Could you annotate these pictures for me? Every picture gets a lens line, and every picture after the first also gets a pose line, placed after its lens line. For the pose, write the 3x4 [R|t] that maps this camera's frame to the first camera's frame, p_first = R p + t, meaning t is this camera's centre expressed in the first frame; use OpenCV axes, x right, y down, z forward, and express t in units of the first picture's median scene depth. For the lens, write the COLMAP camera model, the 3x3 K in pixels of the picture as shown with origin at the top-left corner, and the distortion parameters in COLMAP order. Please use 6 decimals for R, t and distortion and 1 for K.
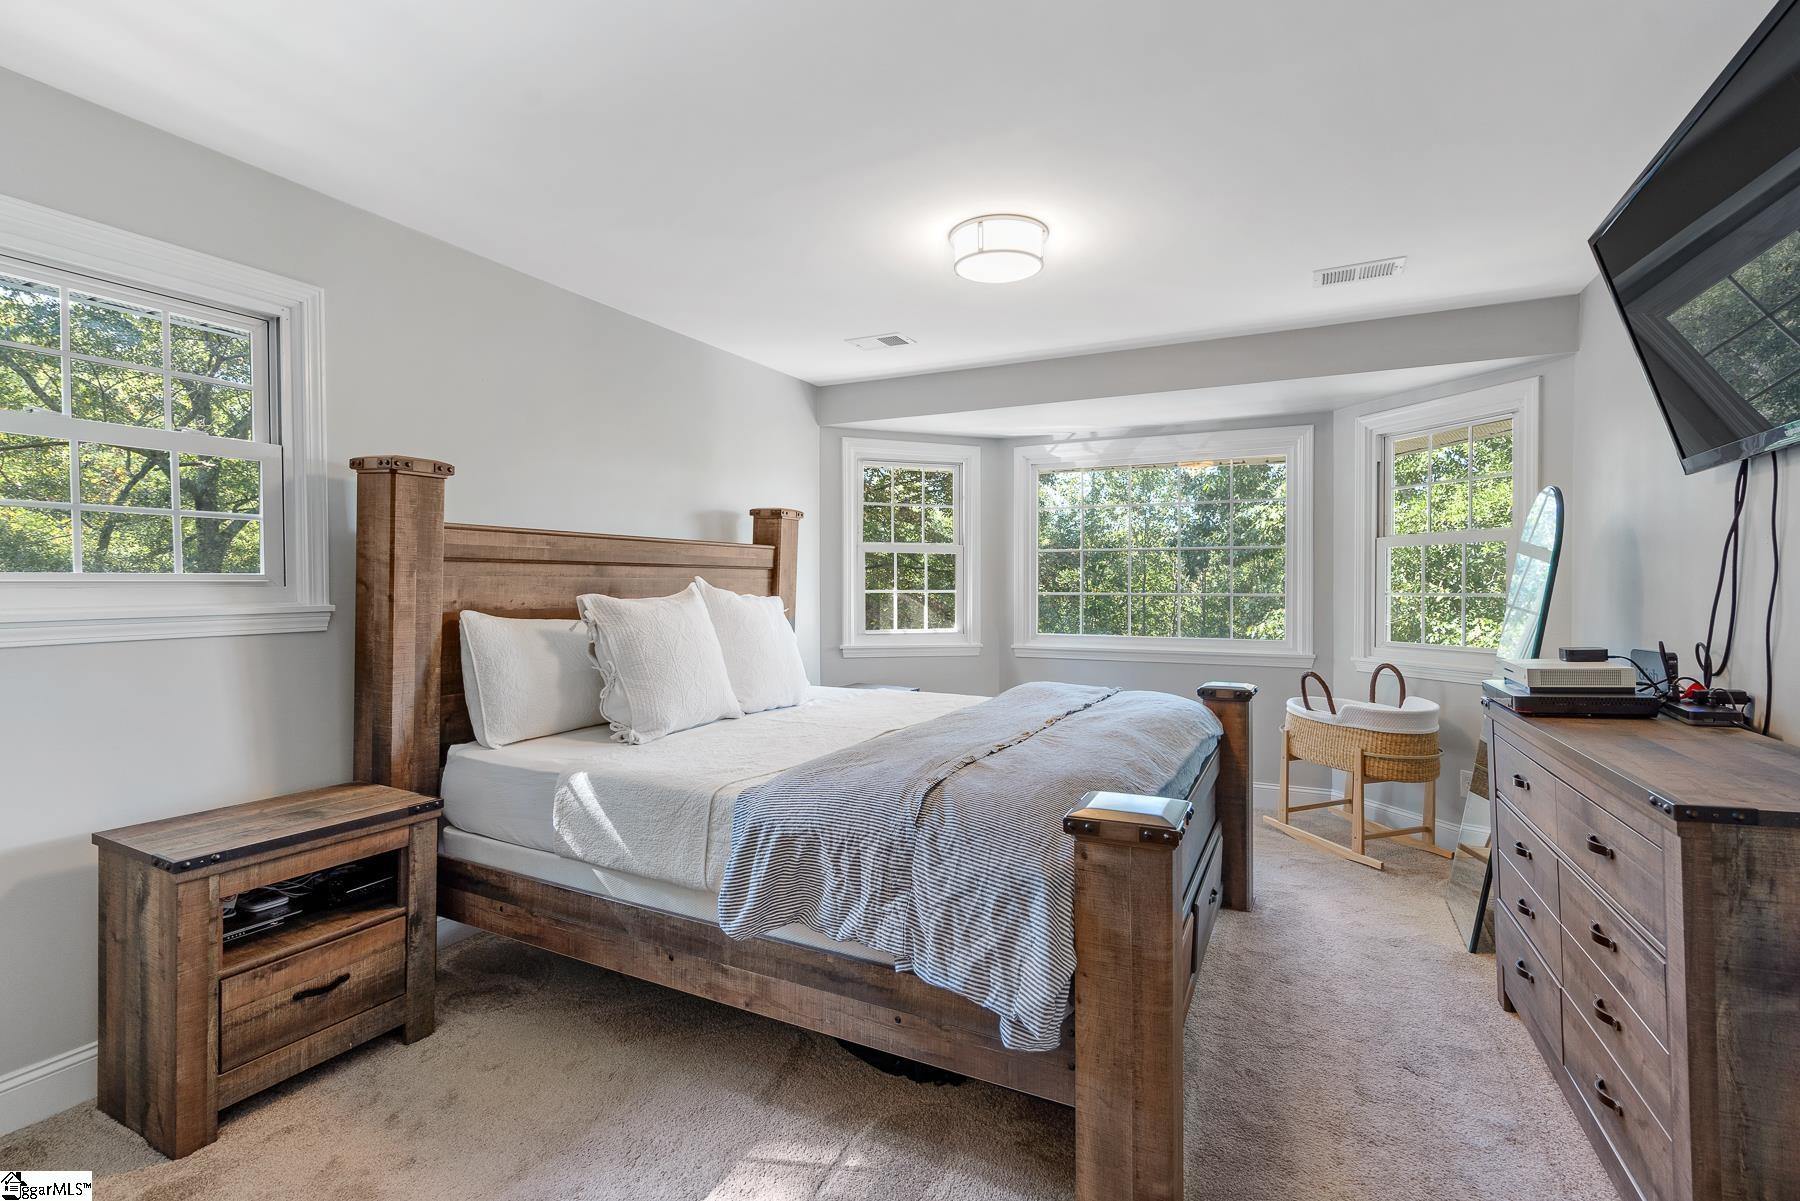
lens RADIAL K [[833.1, 0, 880.3], [0, 833.1, 575.9], [0, 0, 1]] dist [-0.005740, 0.001239]
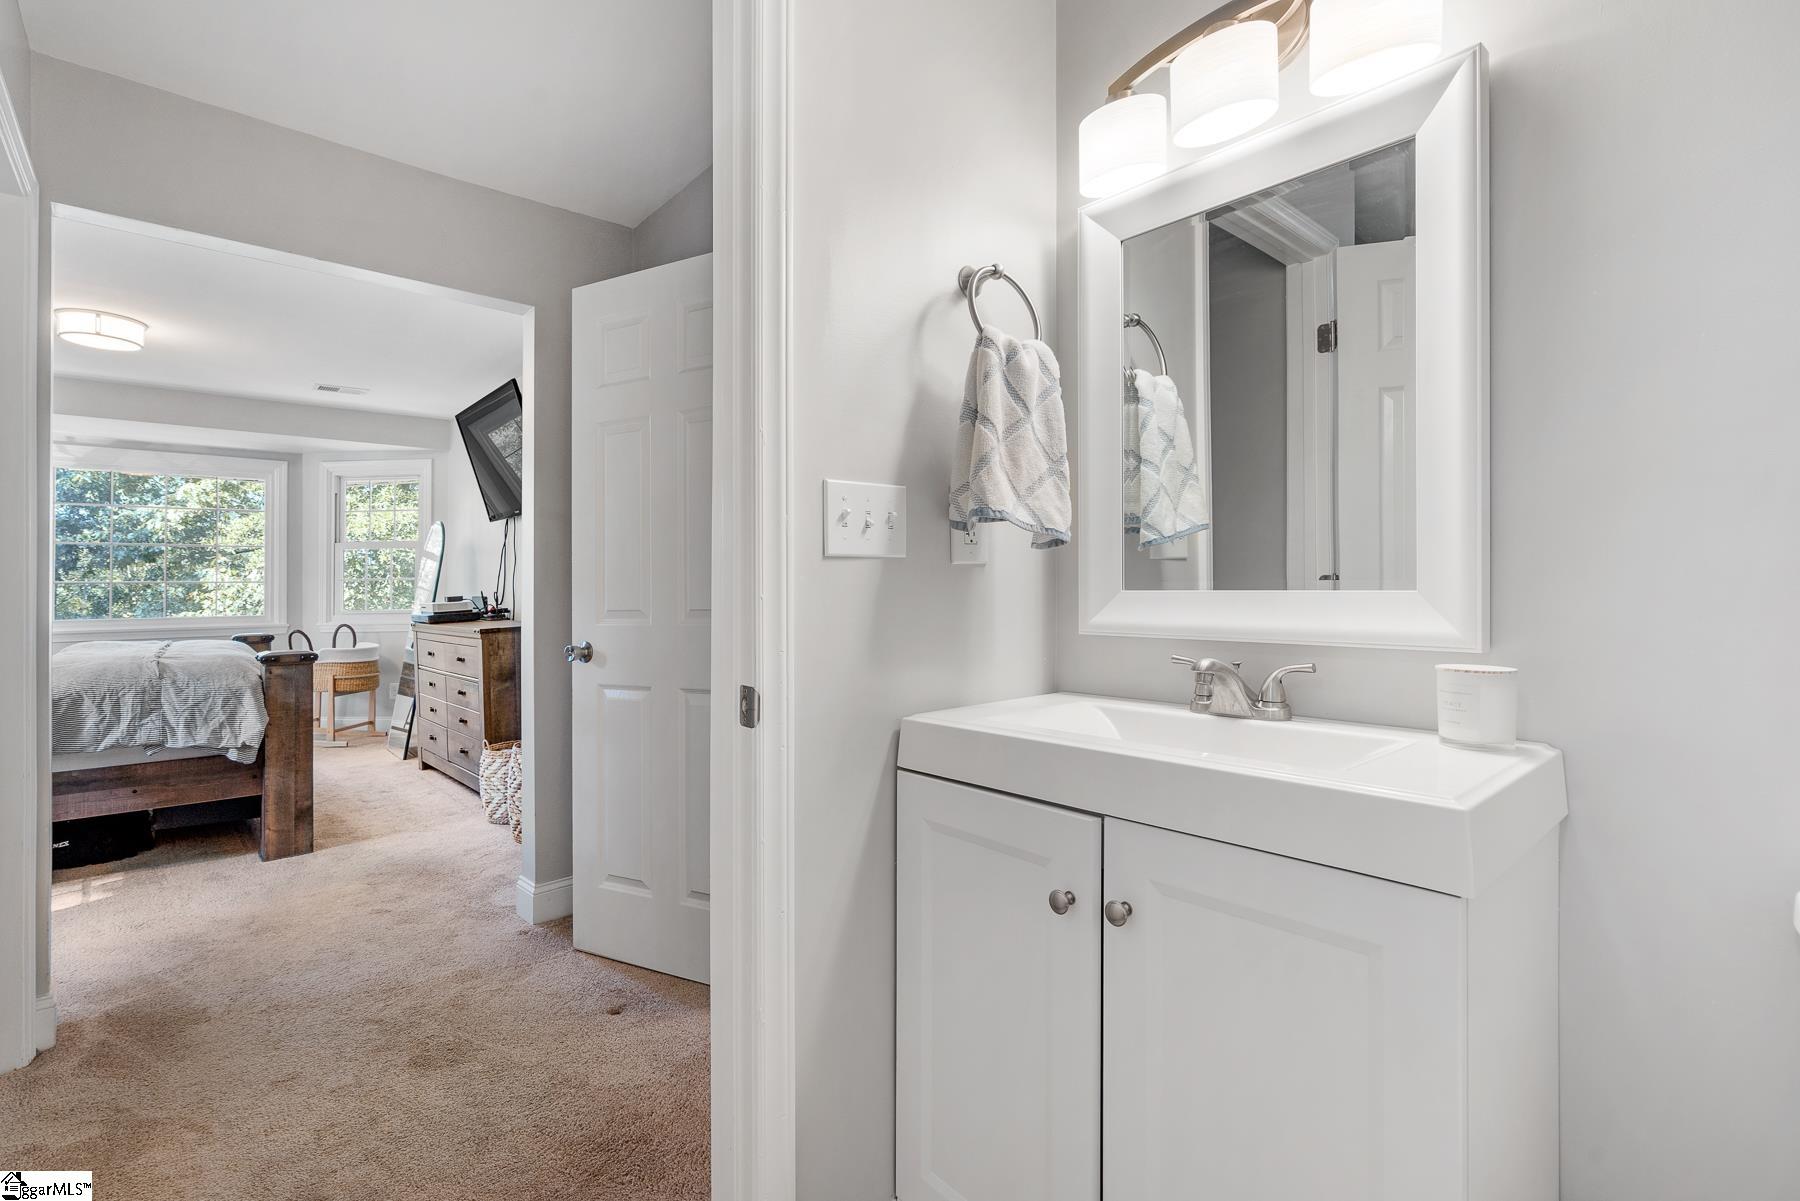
lens RADIAL K [[833.1, 0, 899.3], [0, 833.1, 592.1], [0, 0, 1]] dist [-0.005740, 0.001239]
pose [[0.363626, -0.006196, 0.931524, -0.992945], [0.000102, 0.999978, 0.006612, 0.074828], [-0.931545, -0.002309, 0.363619, -1.151653]]
